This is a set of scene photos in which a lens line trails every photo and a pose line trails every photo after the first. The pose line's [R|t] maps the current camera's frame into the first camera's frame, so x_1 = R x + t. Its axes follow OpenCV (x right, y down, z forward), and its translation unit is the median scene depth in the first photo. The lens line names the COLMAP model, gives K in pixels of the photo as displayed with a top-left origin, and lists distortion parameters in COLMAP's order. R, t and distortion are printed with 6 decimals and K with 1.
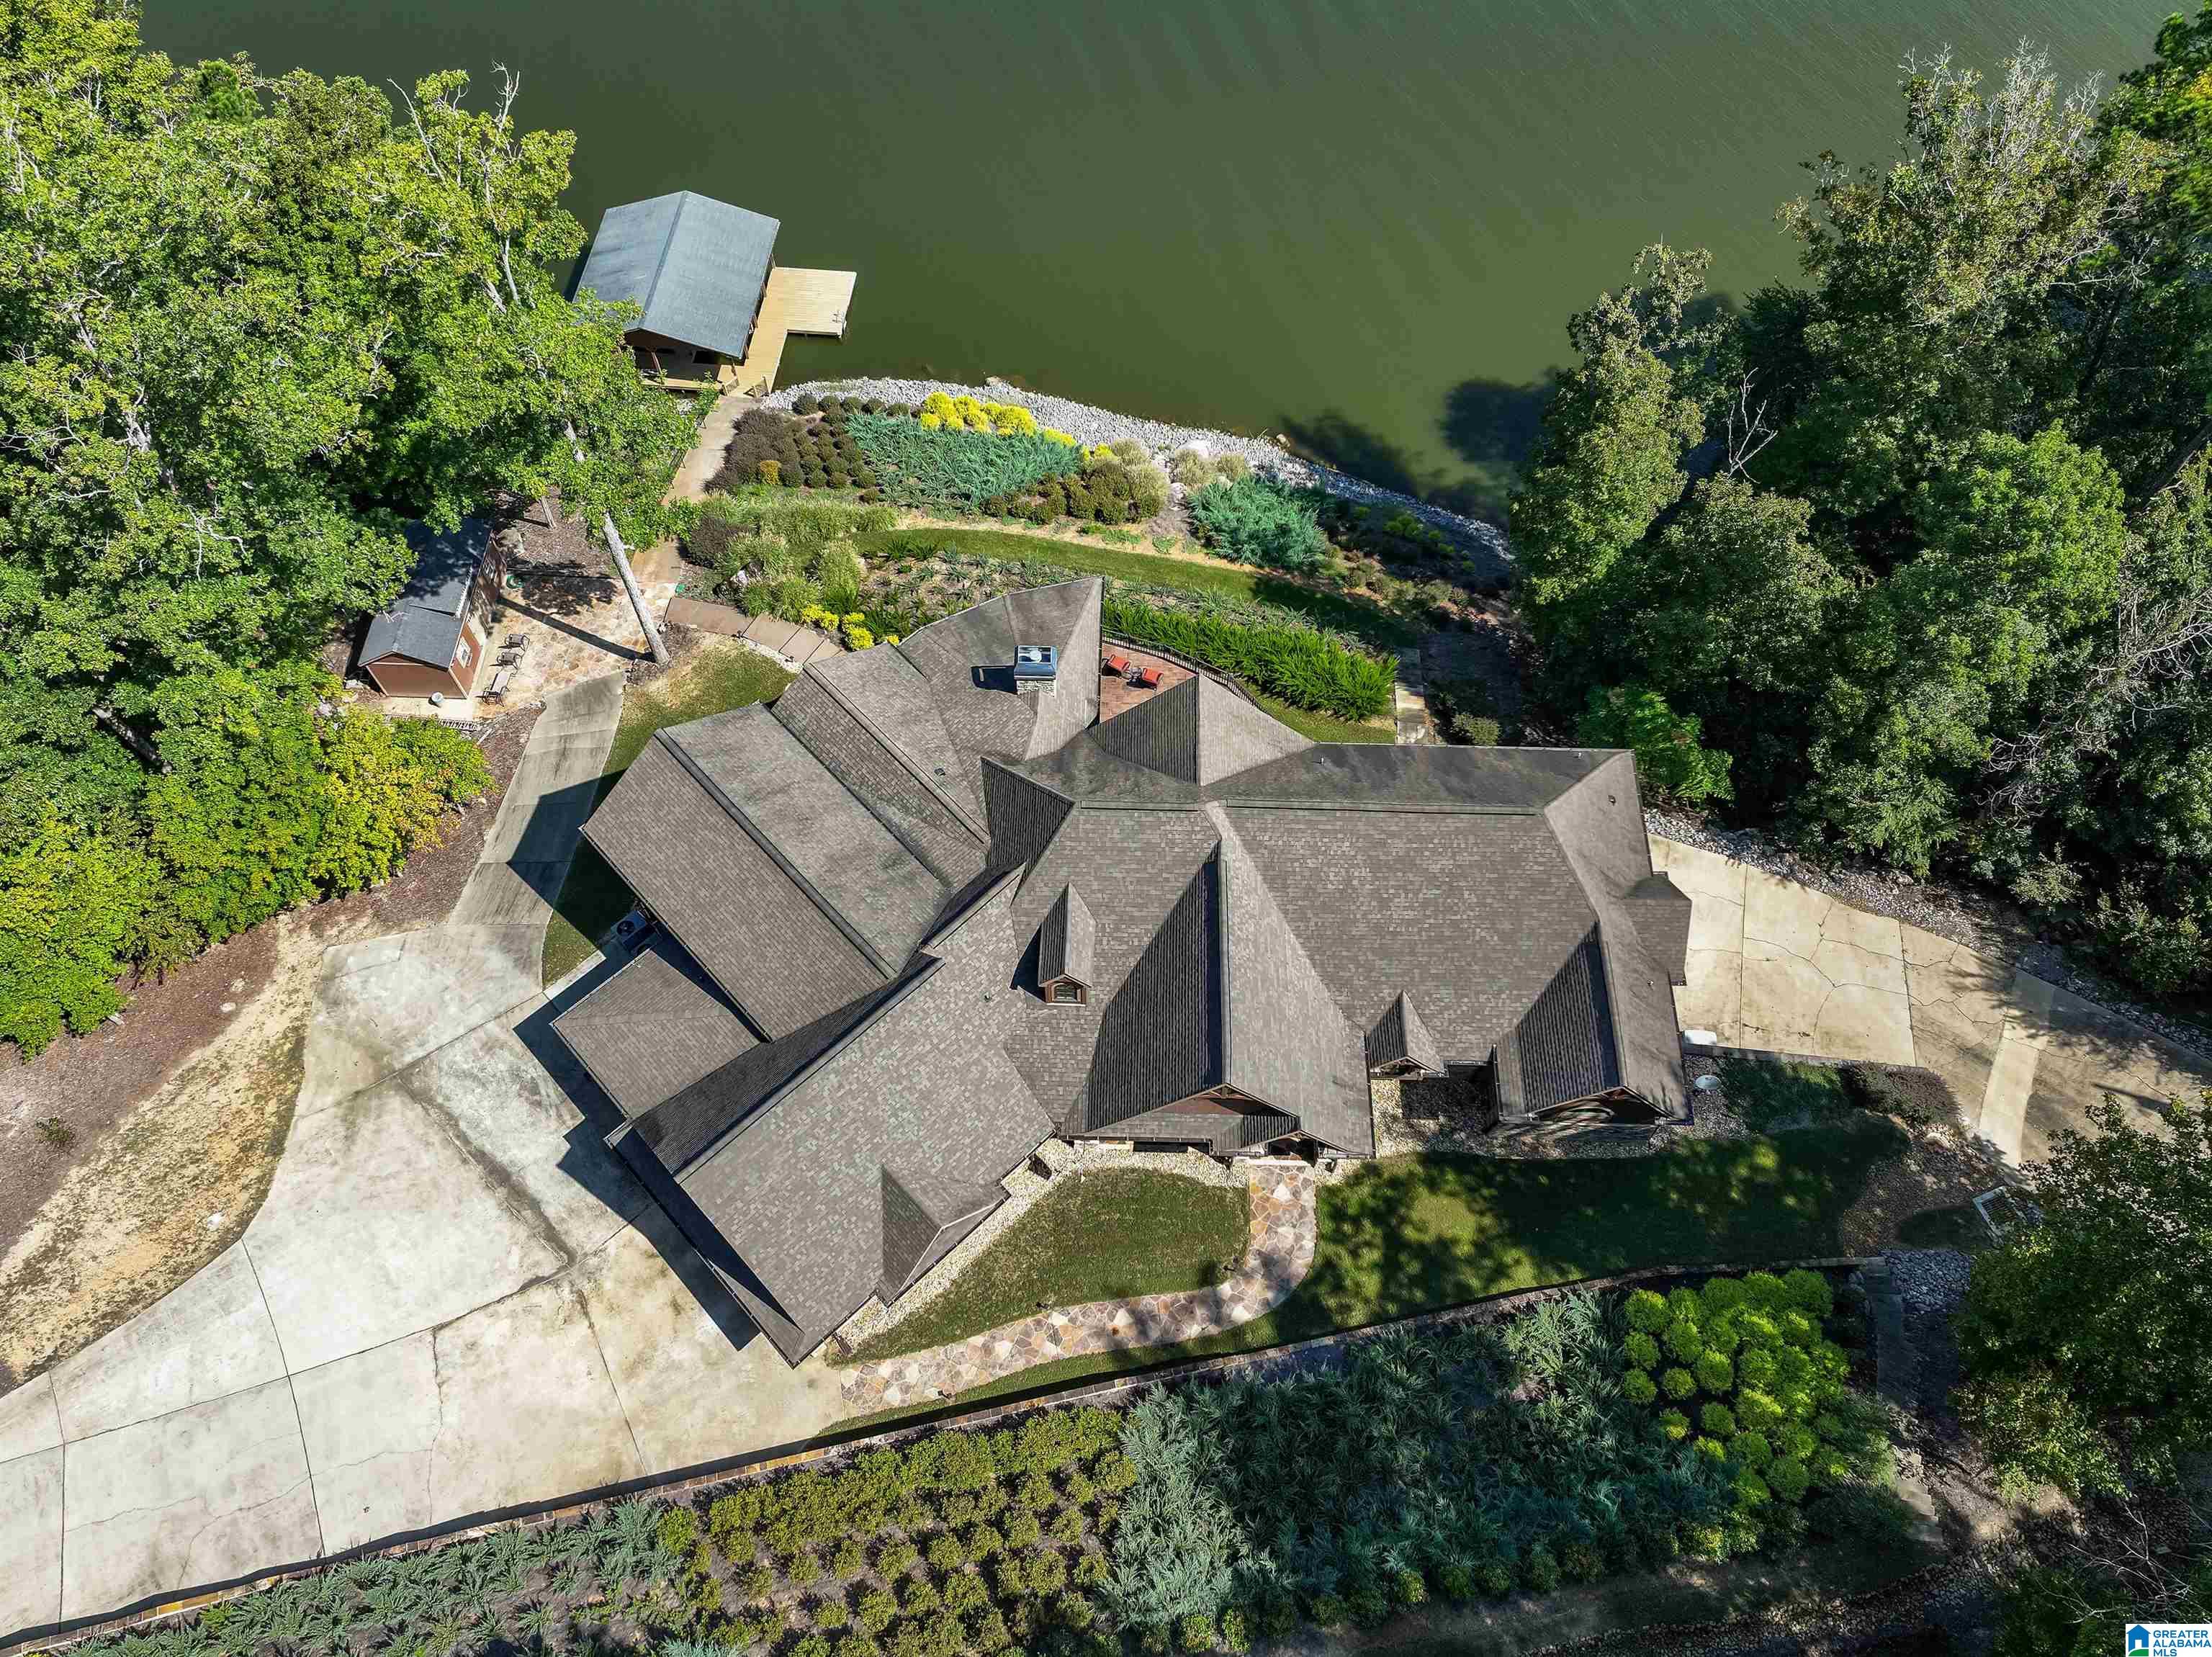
lens RADIAL K [[1548.9, 0, 1105.9], [0, 1548.9, 818.2], [0, 0, 1]] dist [0.009874, -0.000845]
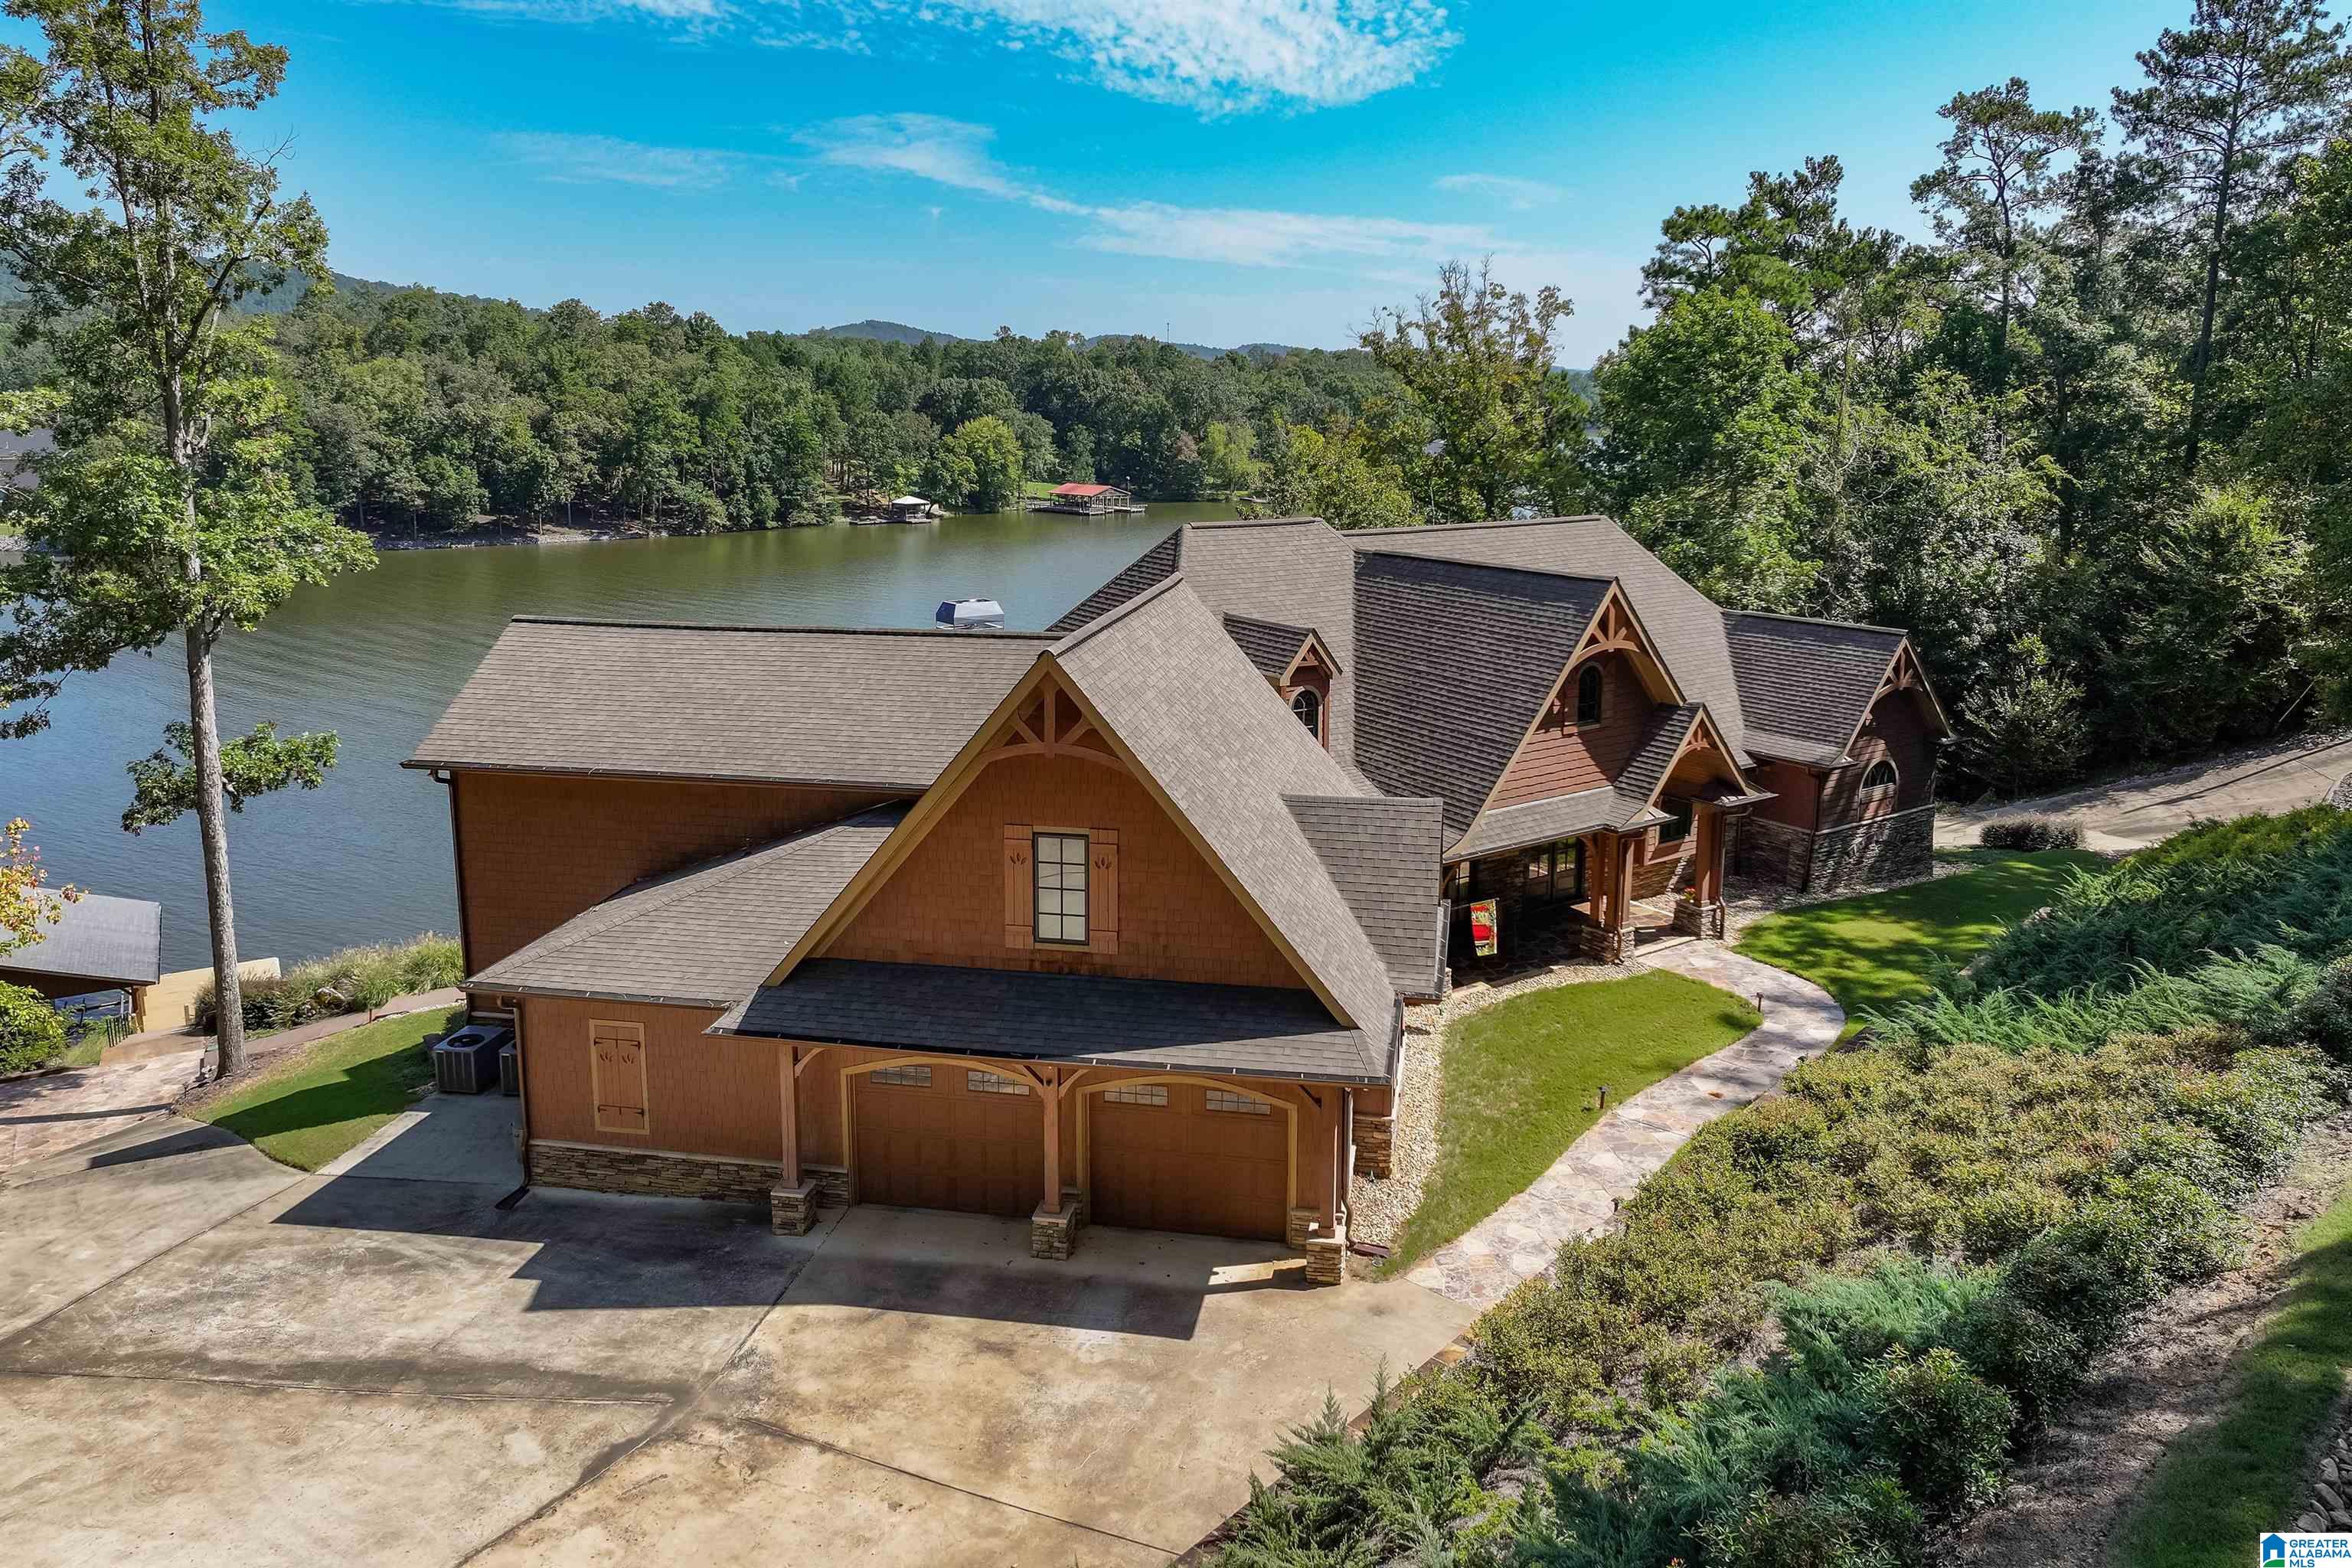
lens RADIAL K [[1664.8, 0, 1186.7], [0, 1664.8, 674.4], [0, 0, 1]] dist [-0.008259, 0.017717]
pose [[0.804016, -0.102452, 0.585714, -0.396639], [0.520490, 0.597523, -0.609965, 0.419731], [-0.287485, 0.795280, 0.533743, 0.514668]]
